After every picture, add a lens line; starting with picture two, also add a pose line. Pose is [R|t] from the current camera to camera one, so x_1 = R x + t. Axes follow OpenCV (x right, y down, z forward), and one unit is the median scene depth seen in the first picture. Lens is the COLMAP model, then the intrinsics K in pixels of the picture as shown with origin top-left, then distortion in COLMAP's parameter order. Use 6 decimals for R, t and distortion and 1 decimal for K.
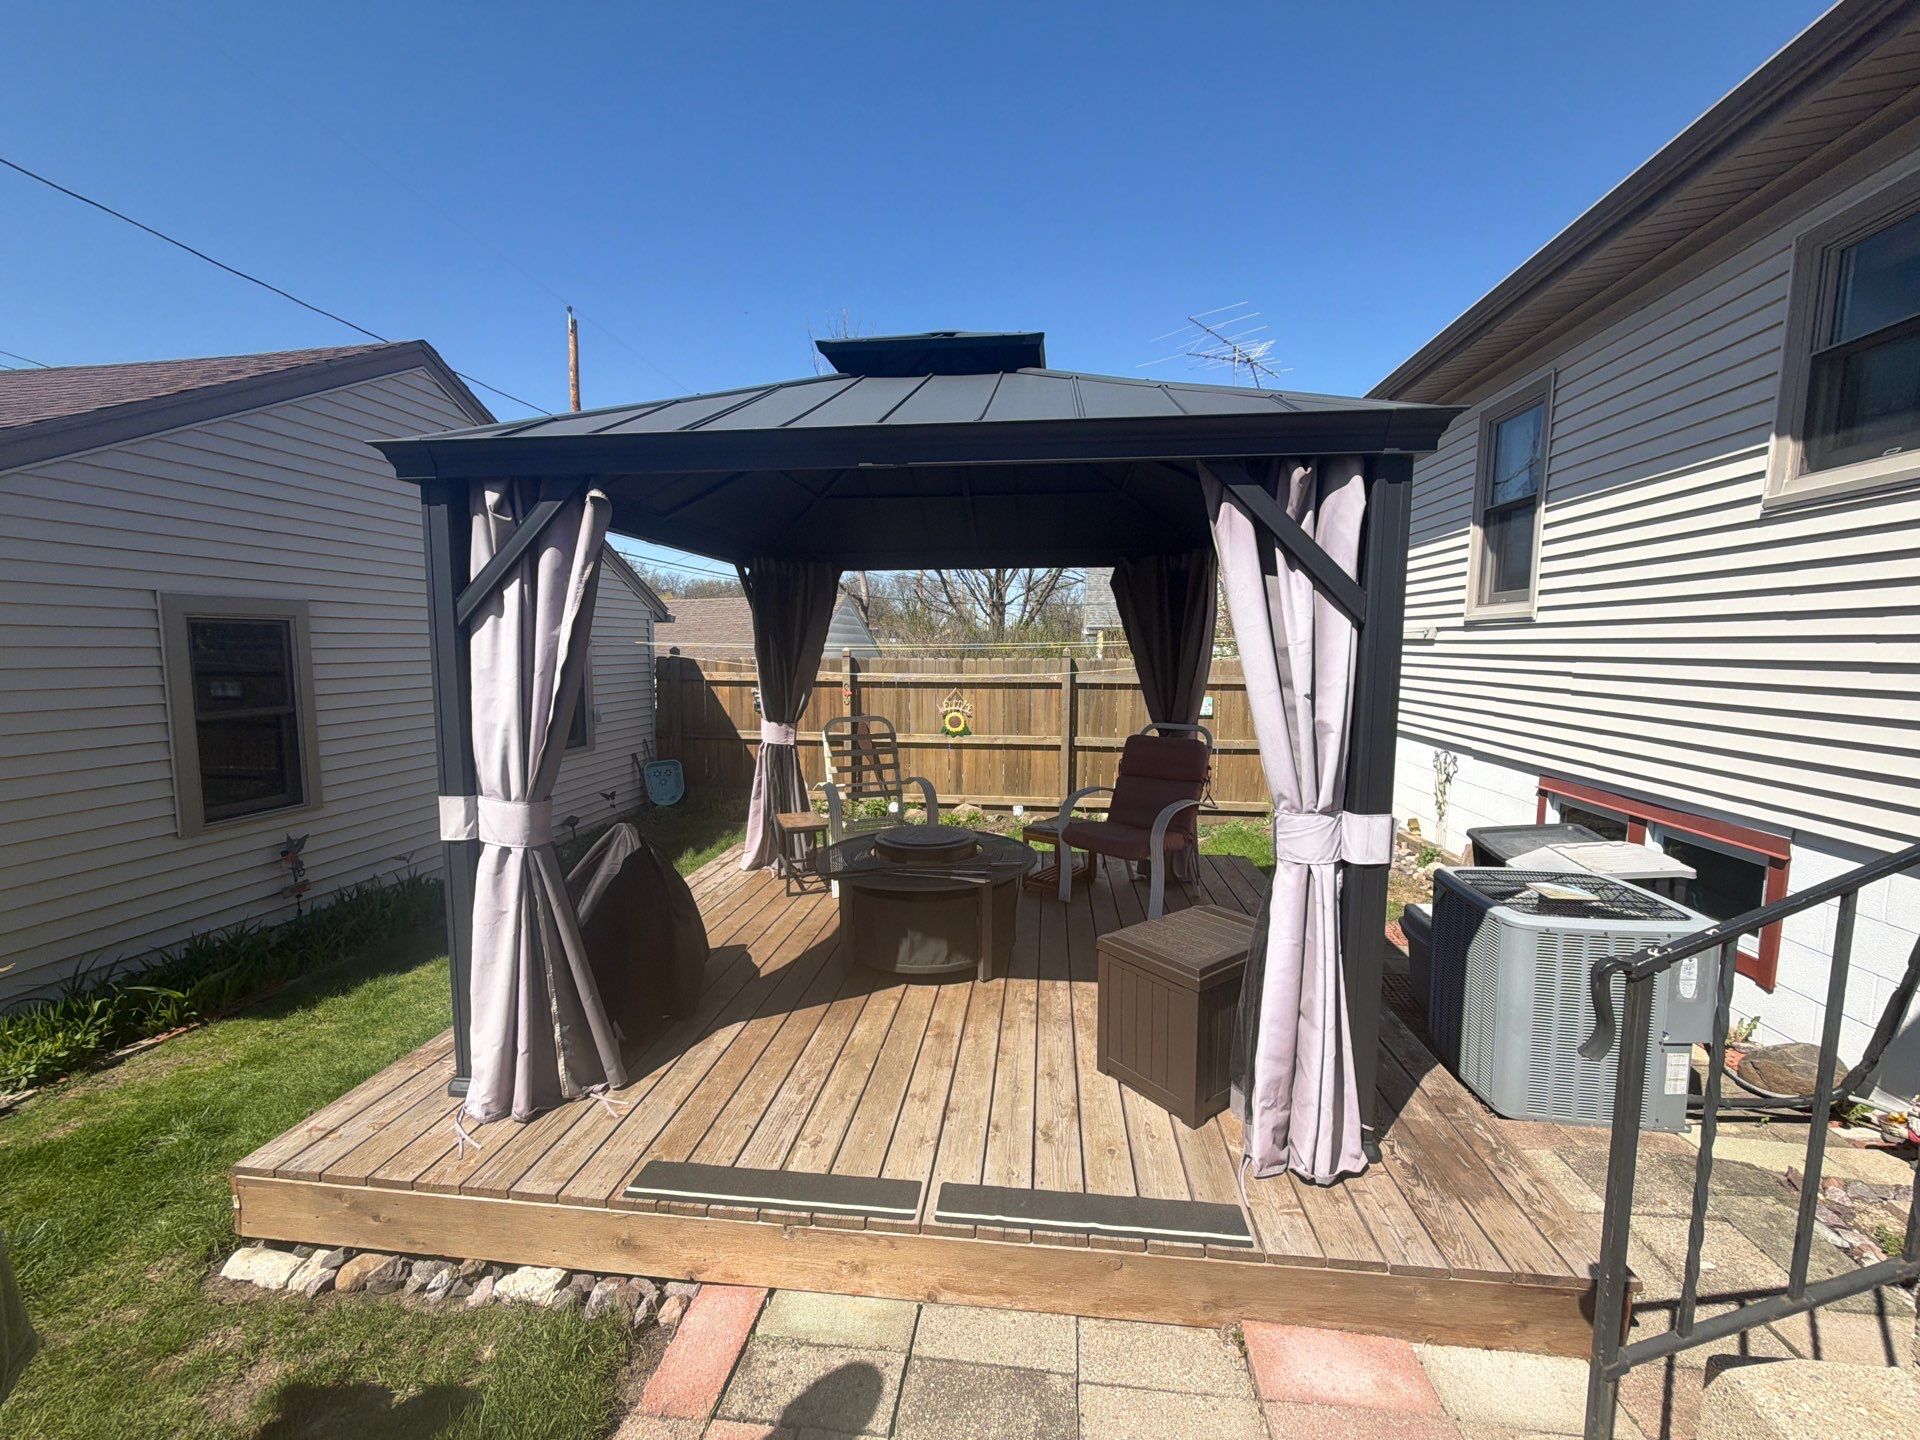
lens RADIAL K [[762.8, 0, 968.0], [0, 762.8, 723.1], [0, 0, 1]] dist [0.001283, -0.000304]
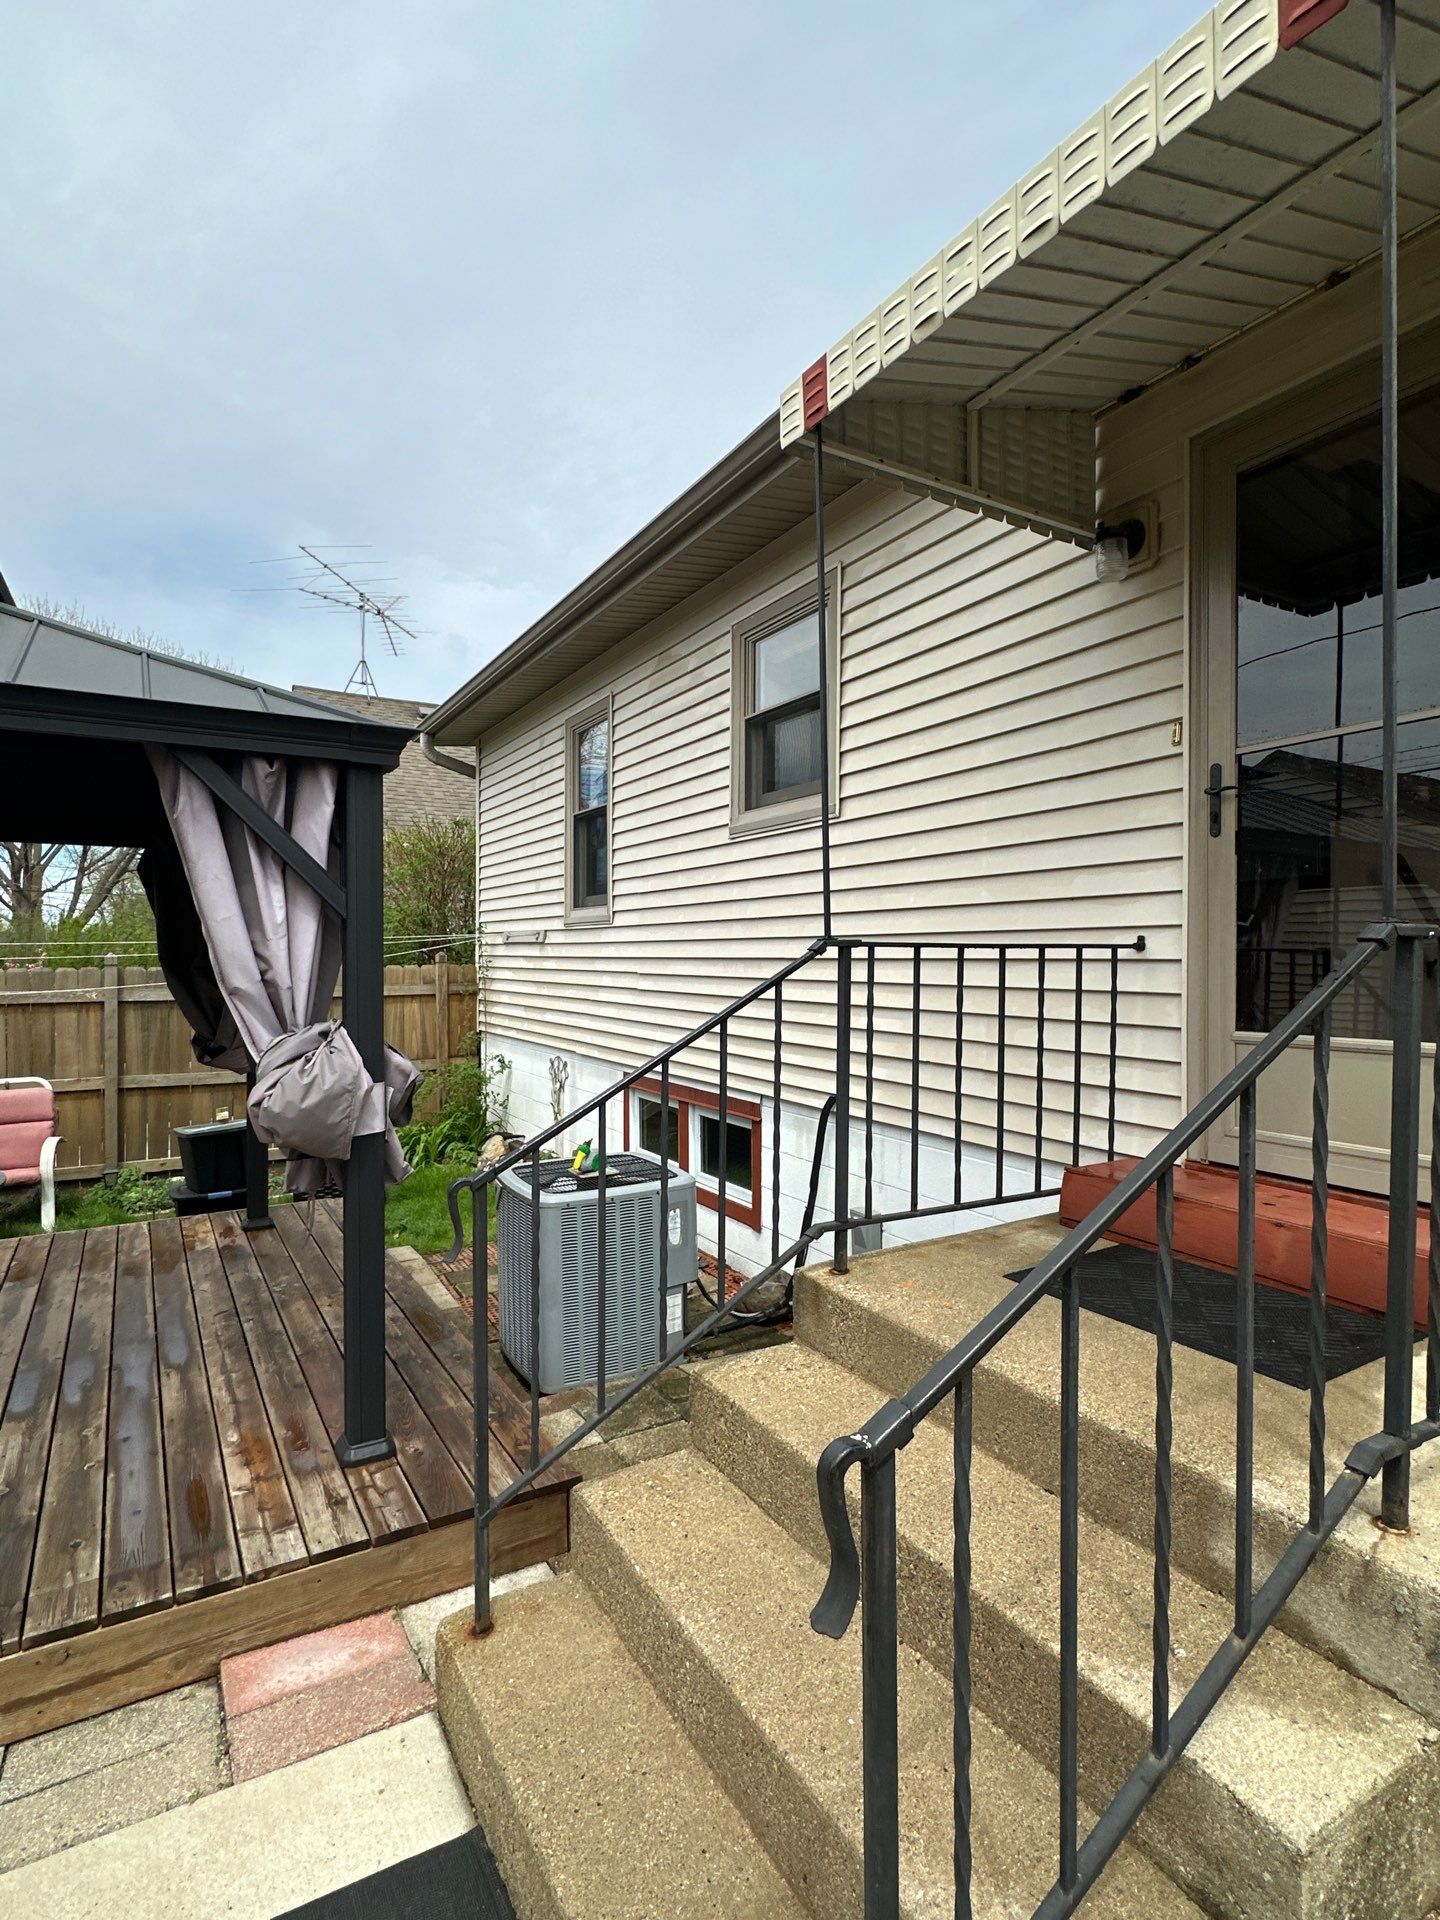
lens RADIAL K [[982.5, 0, 725.1], [0, 982.5, 964.9], [0, 0, 1]] dist [-0.012869, -0.000555]
pose [[0.794517, -0.009923, 0.607161, 0.106598], [0.064035, 0.995661, -0.067523, 0.043522], [-0.603856, 0.092527, 0.791705, -0.291942]]
